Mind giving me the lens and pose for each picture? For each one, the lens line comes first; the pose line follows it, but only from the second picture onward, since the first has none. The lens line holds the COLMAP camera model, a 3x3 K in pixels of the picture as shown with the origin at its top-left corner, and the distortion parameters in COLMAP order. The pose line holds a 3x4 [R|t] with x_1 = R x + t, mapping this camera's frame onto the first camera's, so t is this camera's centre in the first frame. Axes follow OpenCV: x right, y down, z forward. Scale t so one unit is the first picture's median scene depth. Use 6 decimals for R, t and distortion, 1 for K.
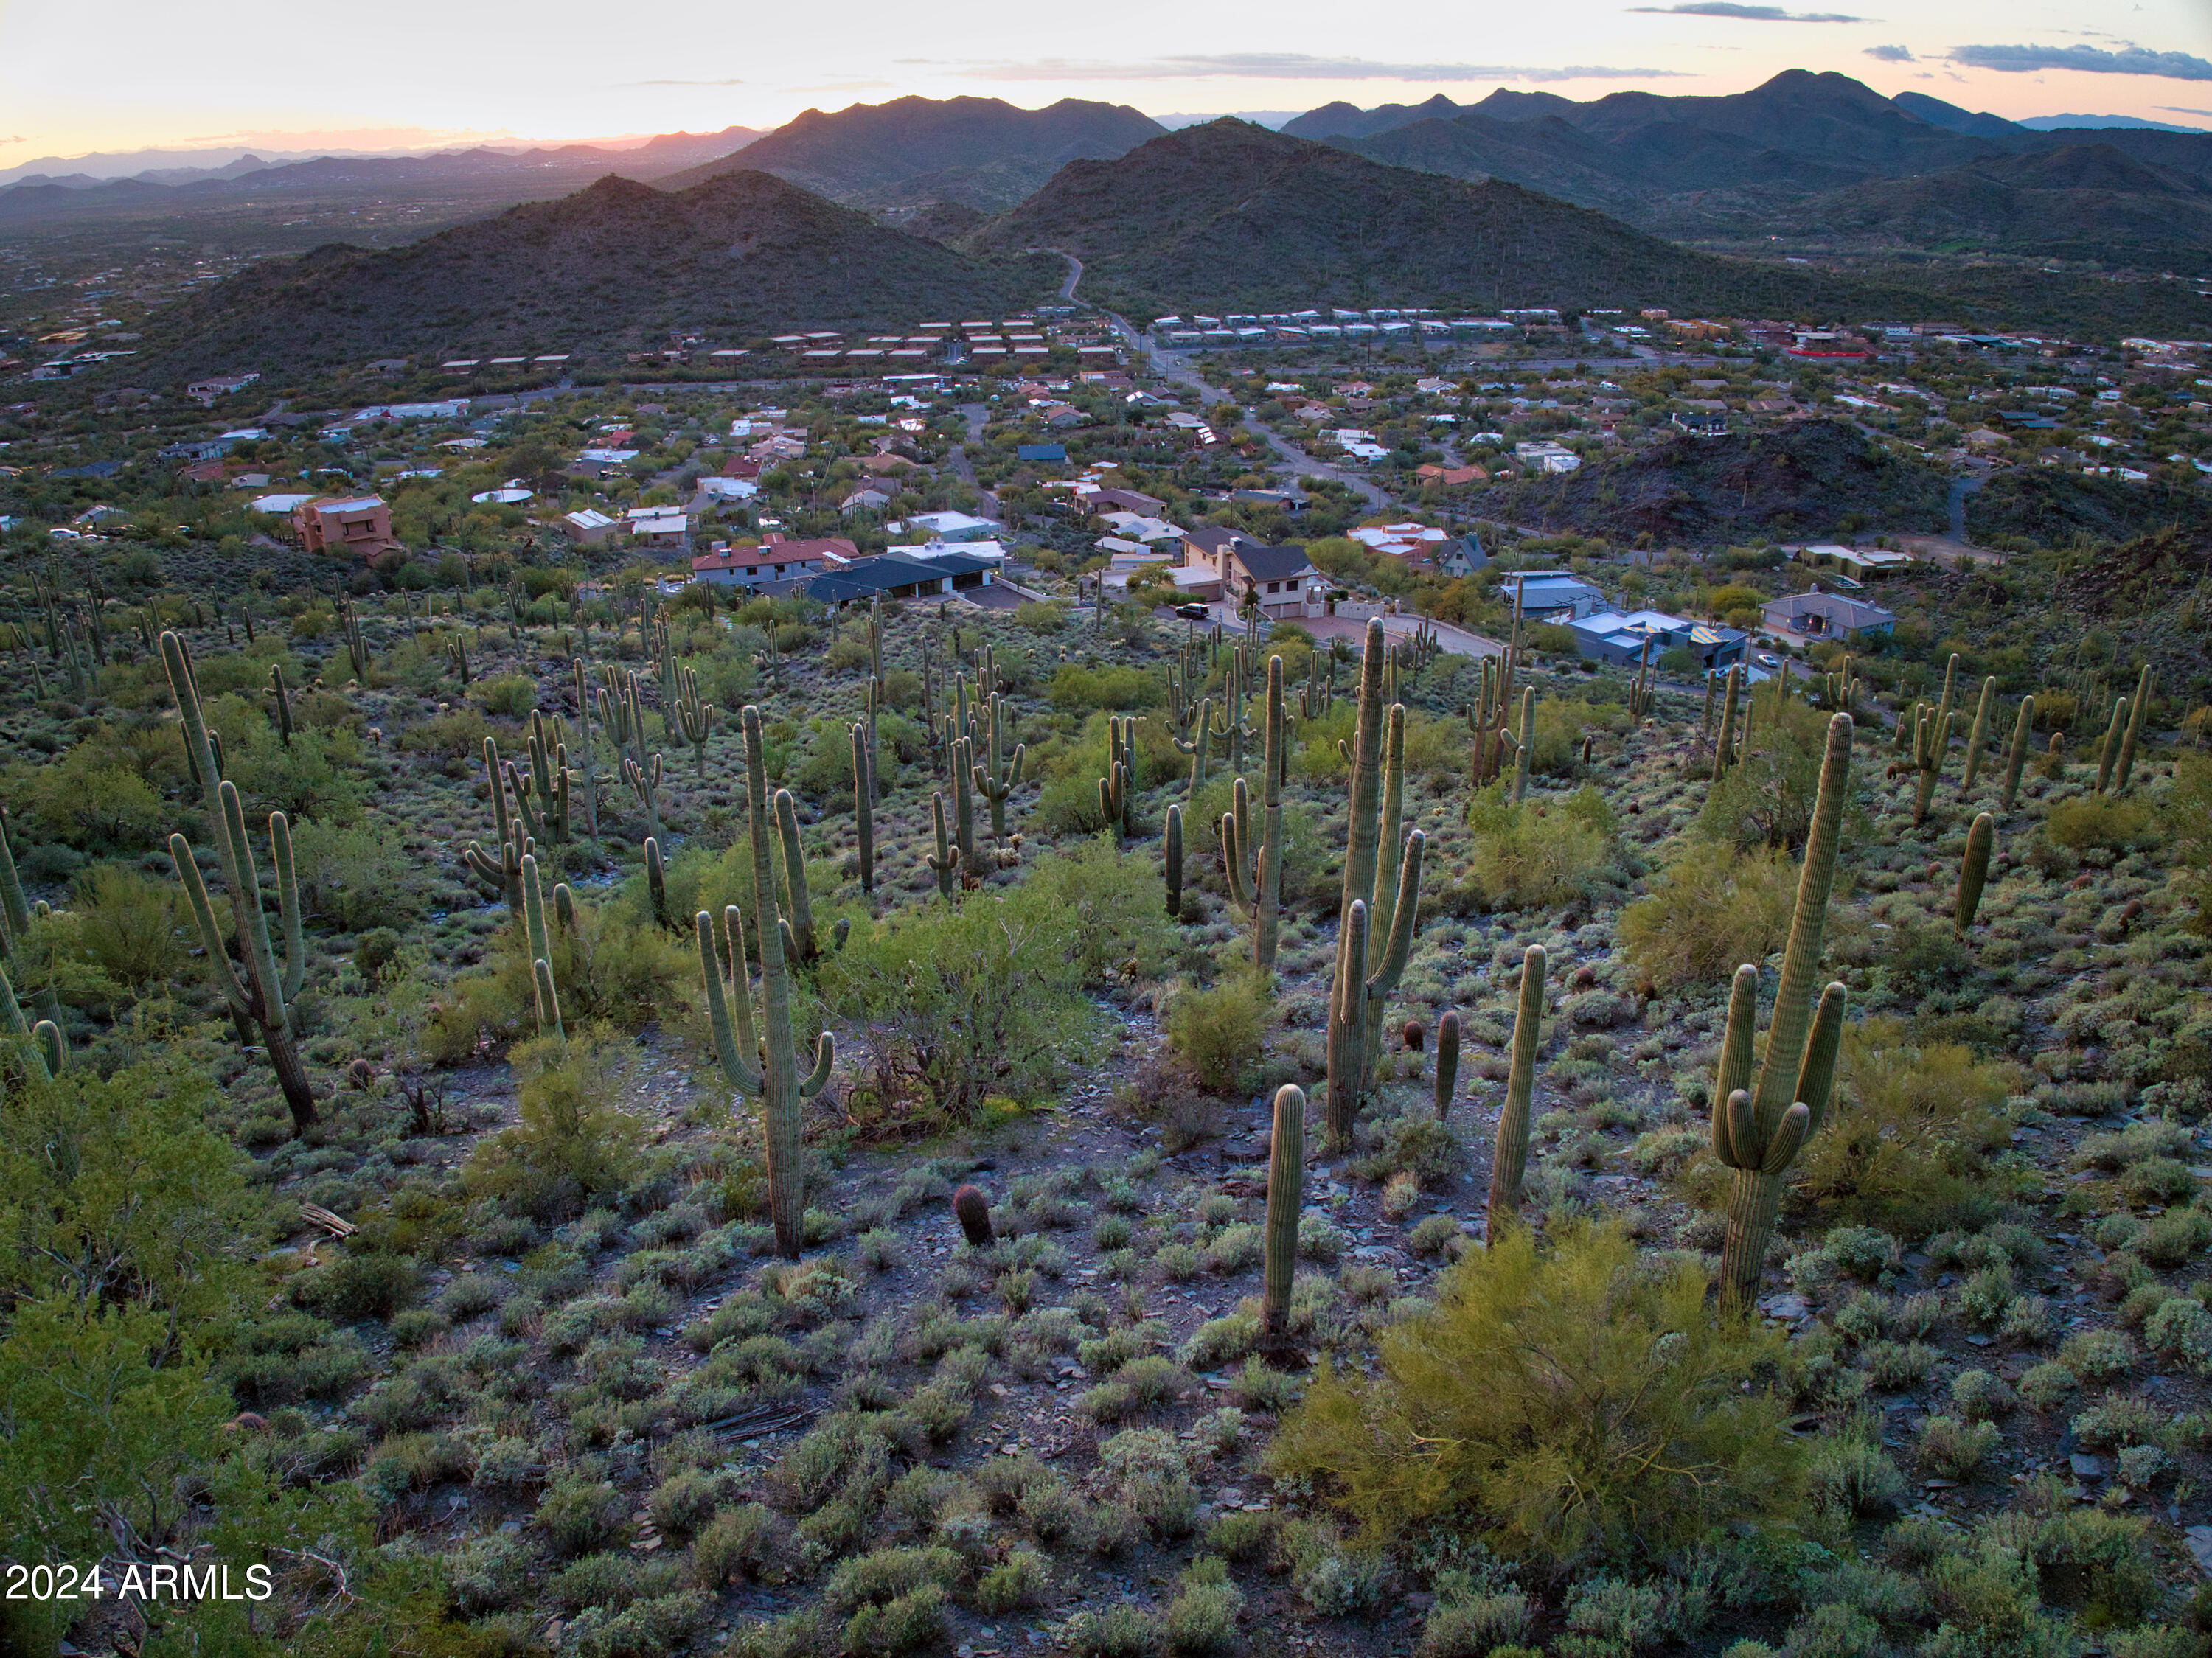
lens RADIAL K [[1592.8, 0, 1110.9], [0, 1592.8, 806.8], [0, 0, 1]] dist [-0.107298, -0.011913]
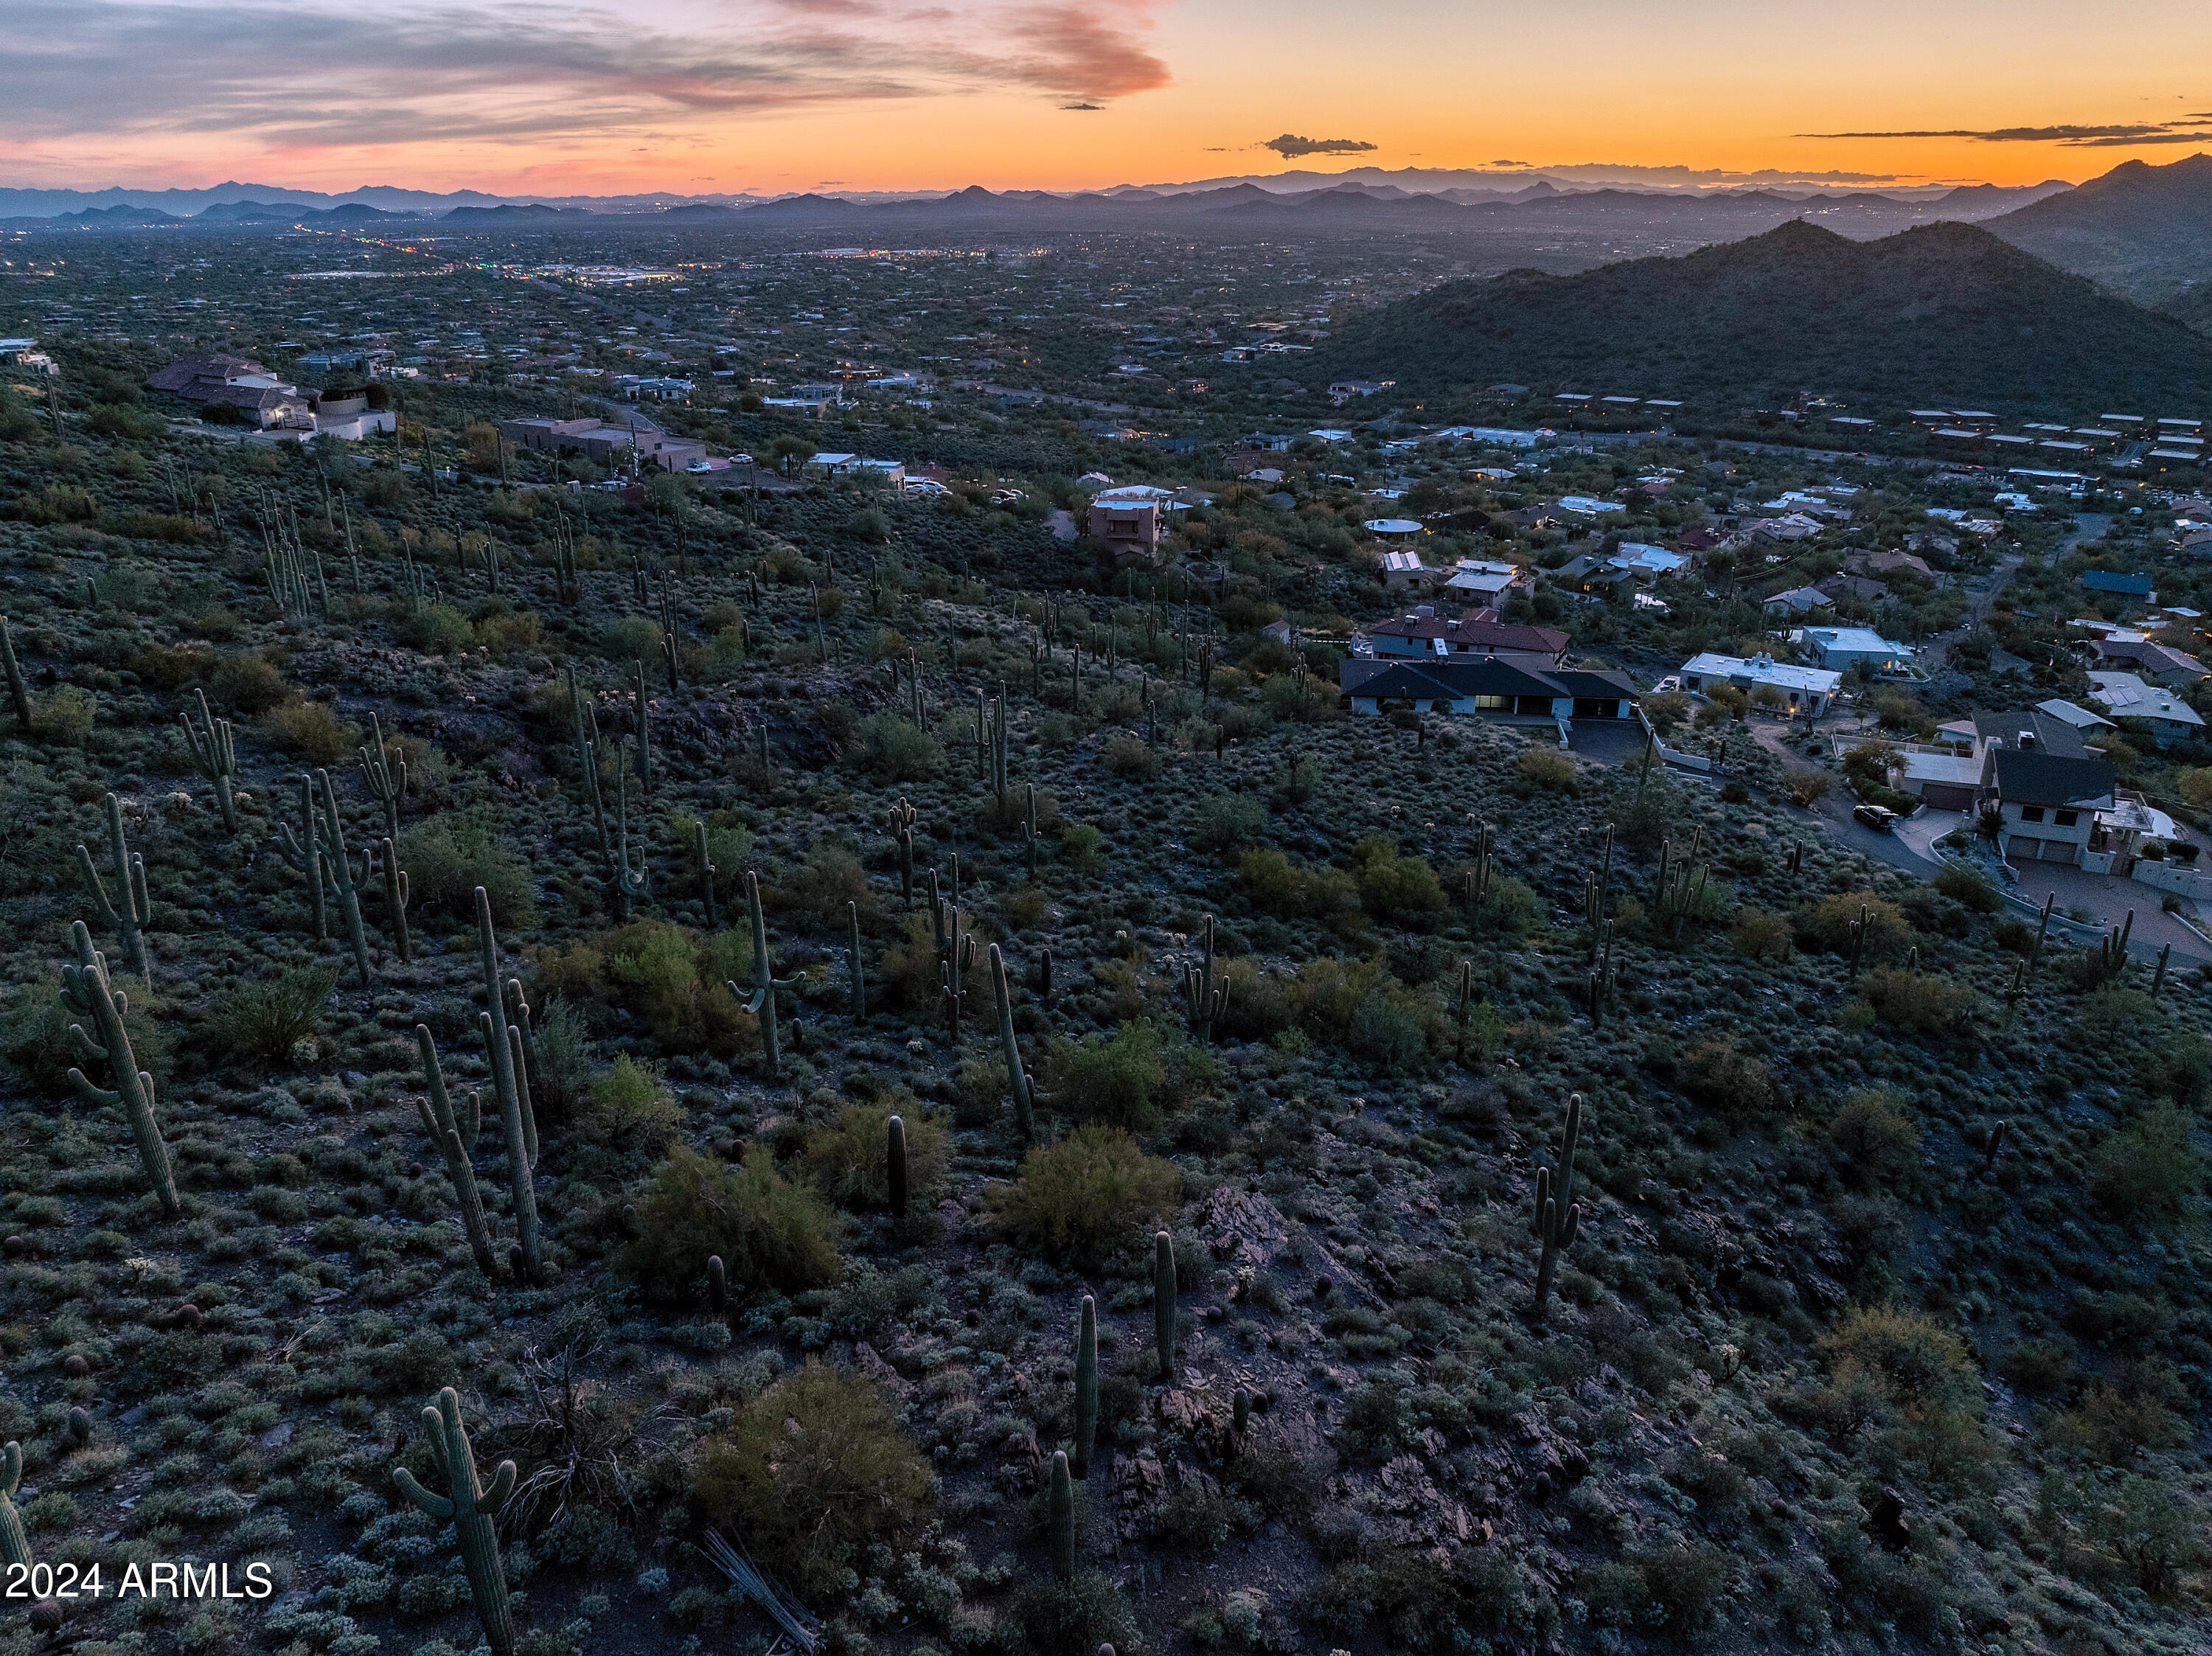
lens RADIAL K [[1547.3, 0, 1106.0], [0, 1547.3, 828.0], [0, 0, 1]] dist [-0.044411, 0.004413]
pose [[0.734050, 0.261471, -0.626740, 0.071825], [-0.268166, 0.959507, 0.086218, -0.026416], [0.623905, 0.104782, 0.774444, 0.078371]]
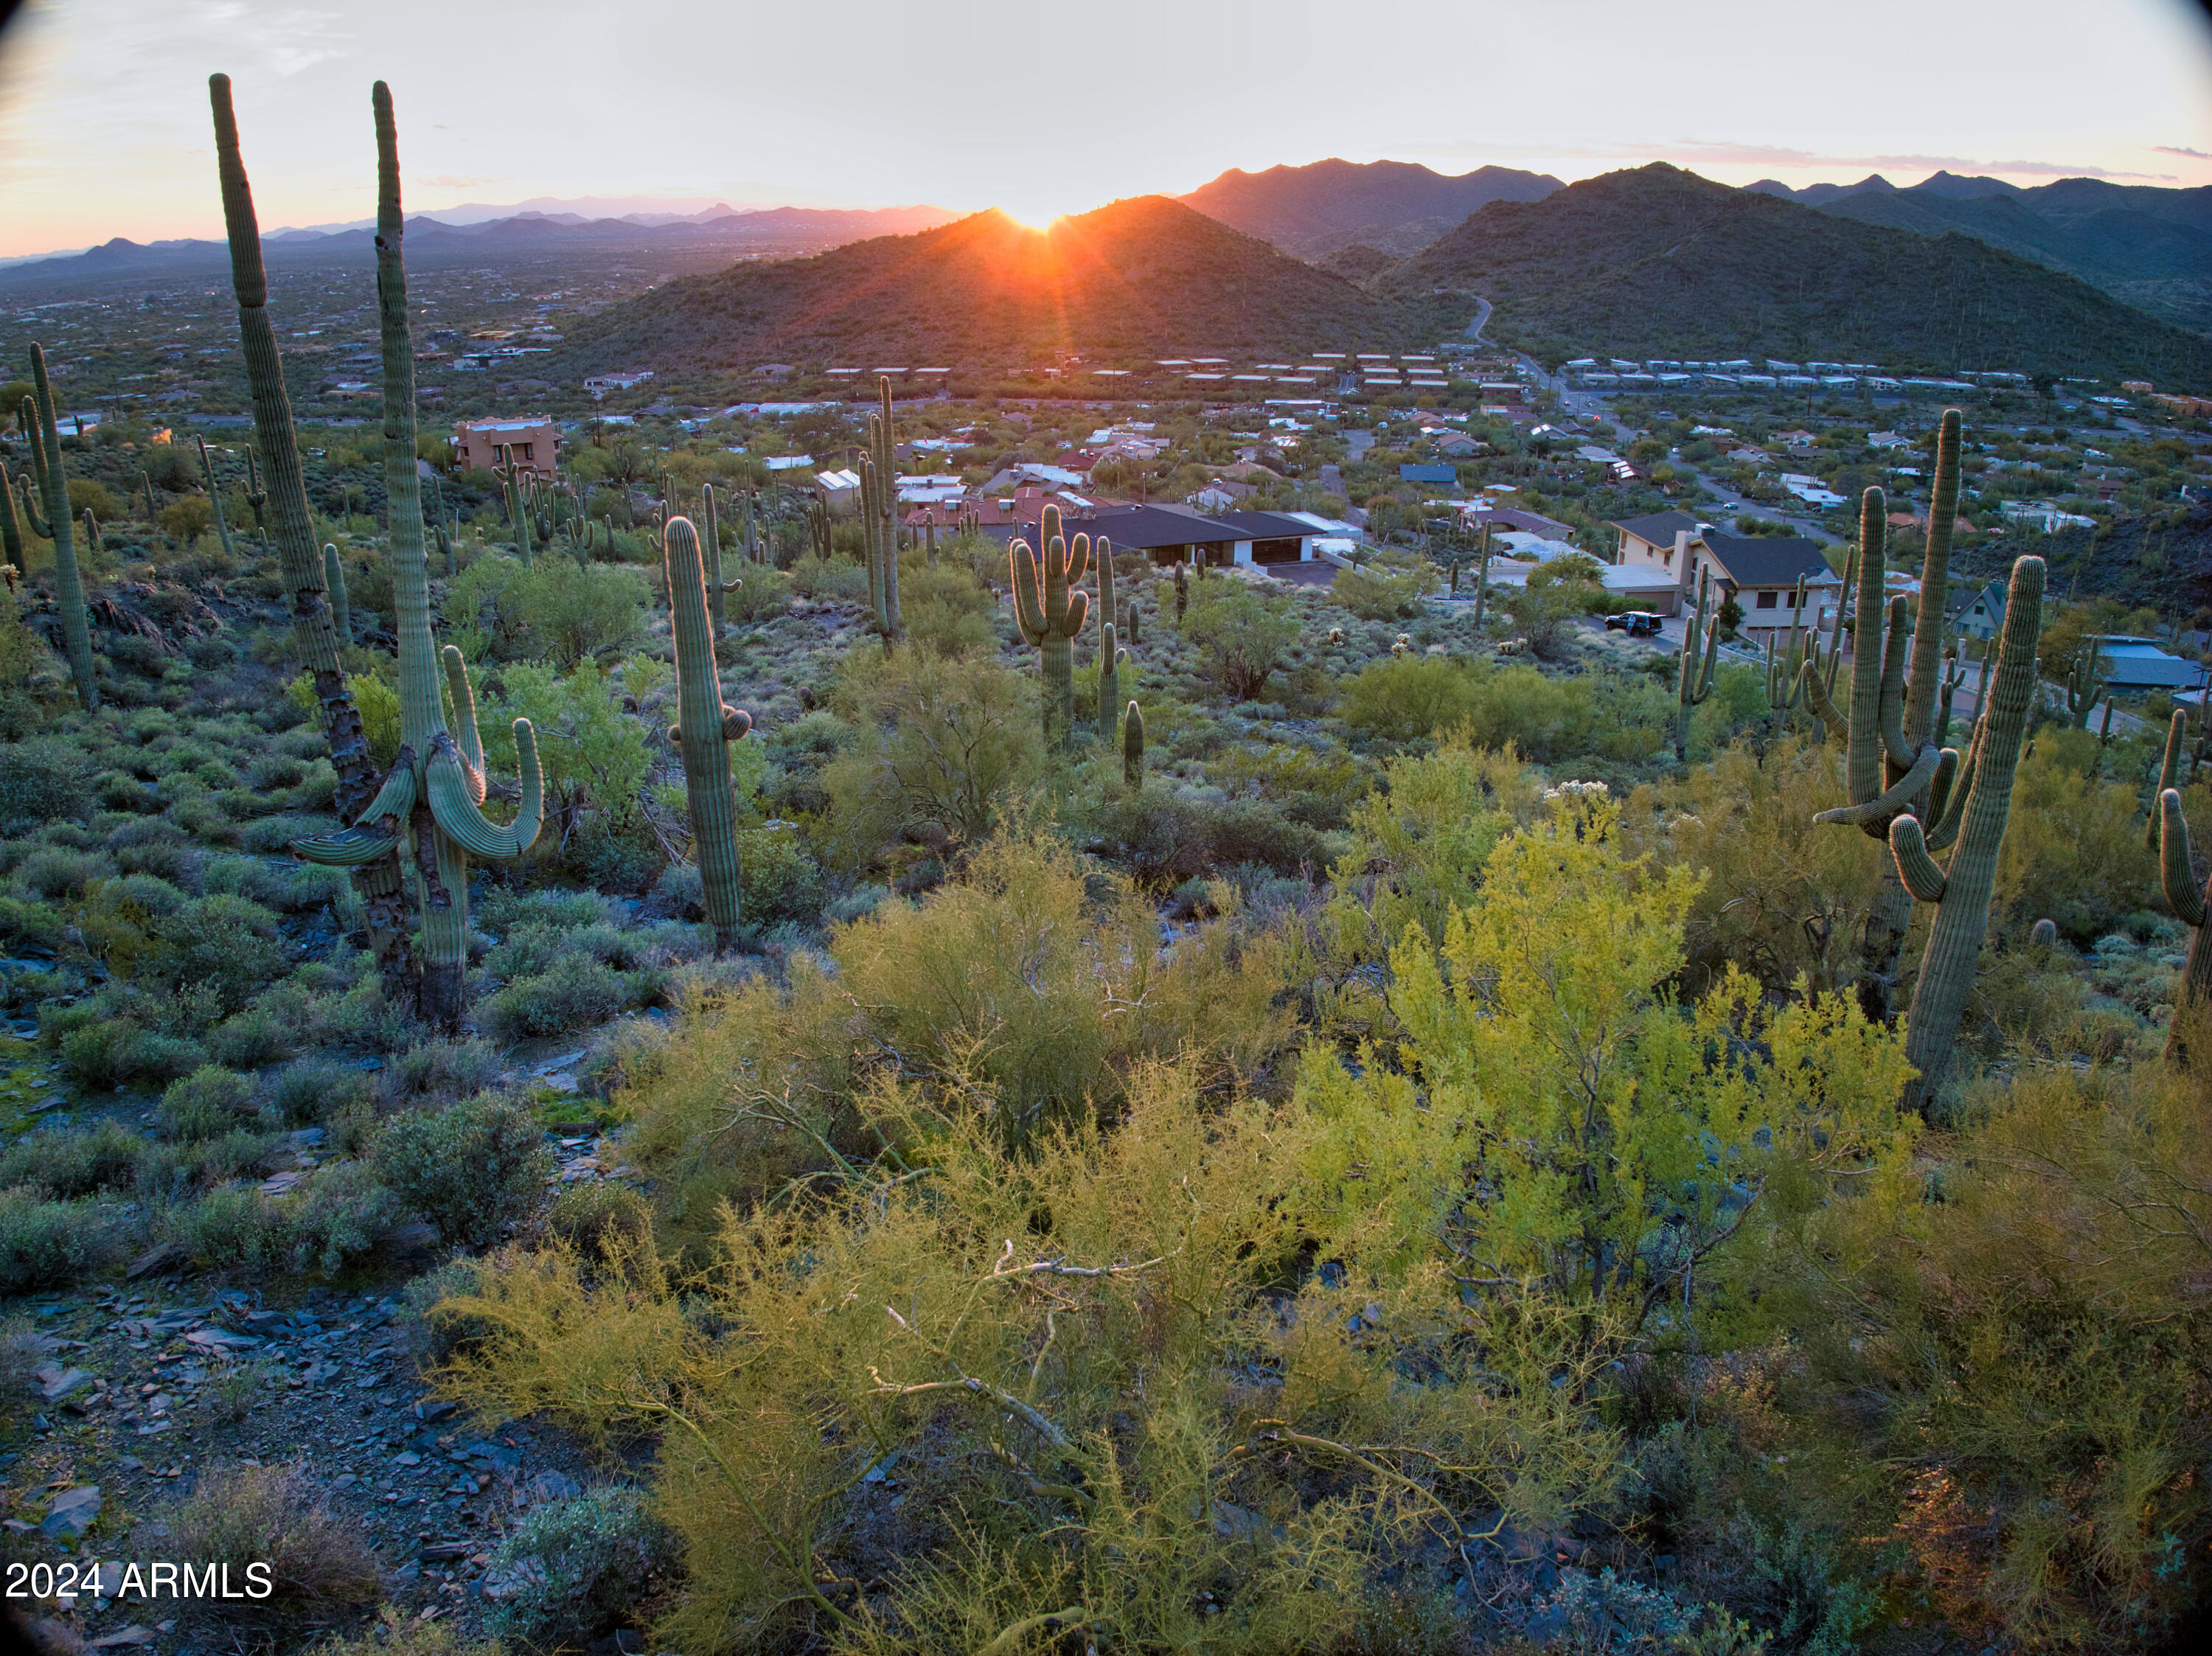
lens RADIAL K [[1545.7, 0, 1106.0], [0, 1545.7, 828.0], [0, 0, 1]] dist [-0.112420, -0.004713]
pose [[0.967618, 0.097103, -0.232995, -0.000463], [-0.101480, 0.994814, -0.006841, -0.006217], [0.231122, 0.030264, 0.972454, 0.119592]]
